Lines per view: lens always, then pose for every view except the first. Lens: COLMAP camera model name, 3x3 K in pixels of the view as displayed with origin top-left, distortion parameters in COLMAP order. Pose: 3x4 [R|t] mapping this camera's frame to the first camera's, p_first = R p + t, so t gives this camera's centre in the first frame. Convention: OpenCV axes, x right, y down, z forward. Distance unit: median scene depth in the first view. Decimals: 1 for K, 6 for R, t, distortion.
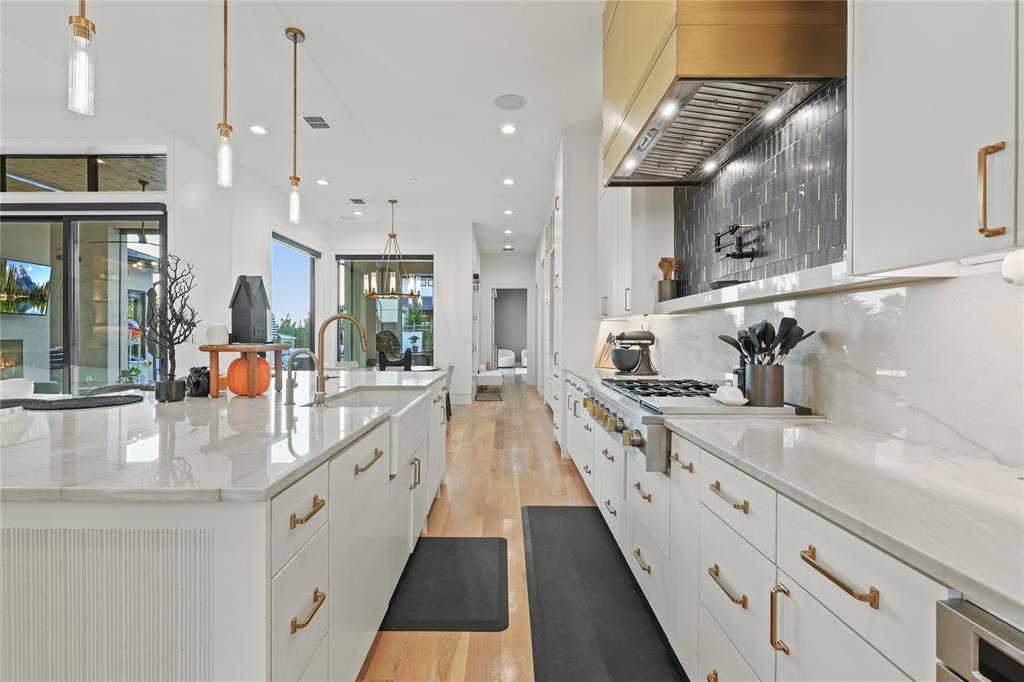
lens RADIAL K [[469.2, 0, 507.1], [0, 469.2, 339.6], [0, 0, 1]] dist [-0.004299, 0.001607]
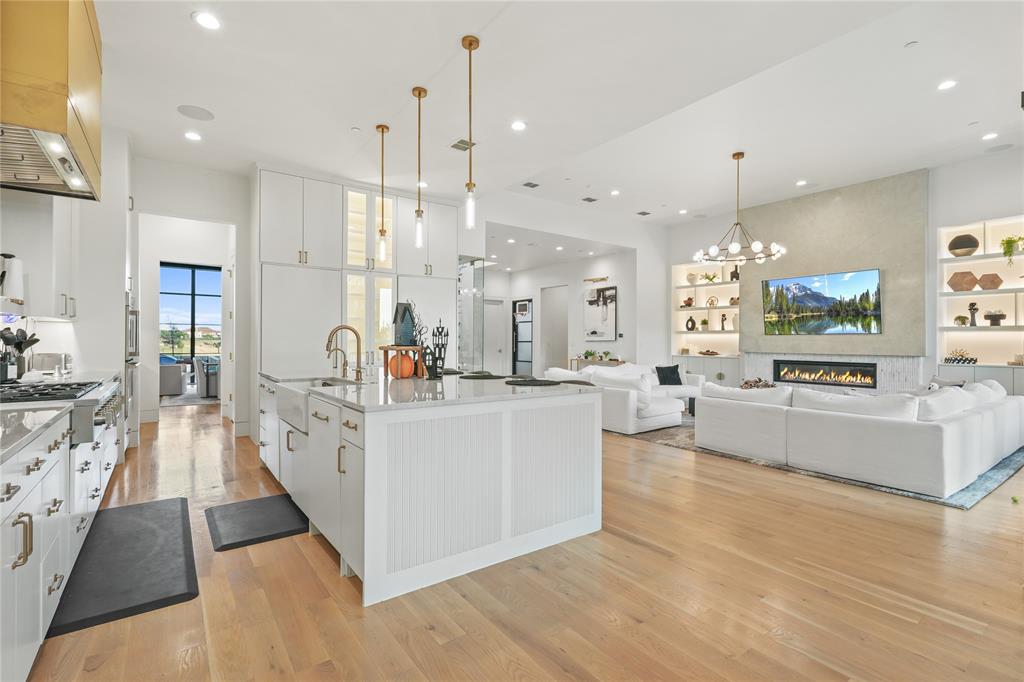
lens RADIAL K [[469.2, 0, 507.3], [0, 469.2, 345.3], [0, 0, 1]] dist [-0.004299, 0.001607]
pose [[-0.807411, -0.000365, -0.589989, 0.051181], [-0.009997, 0.999865, 0.013063, -0.009439], [0.589905, 0.016445, -0.807305, 1.236405]]
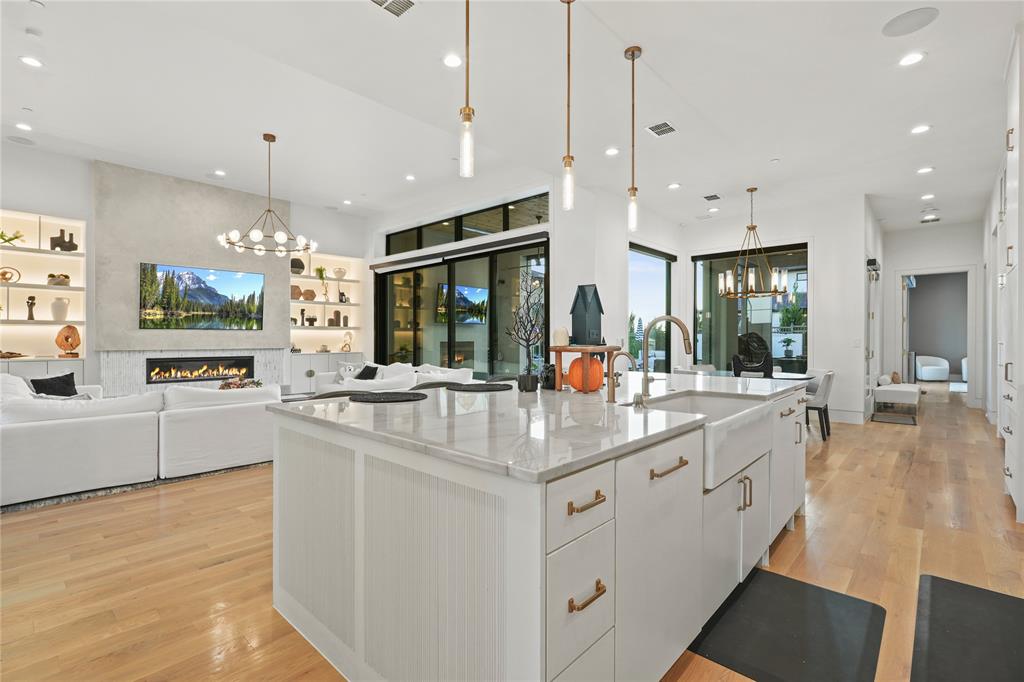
lens RADIAL K [[469.2, 0, 503.5], [0, 469.2, 341.3], [0, 0, 1]] dist [-0.004299, 0.001607]
pose [[0.731804, 0.002574, -0.681511, 0.038324], [-0.004234, 0.999991, -0.000769, 0.000401], [0.681503, 0.003449, 0.731808, 0.022463]]
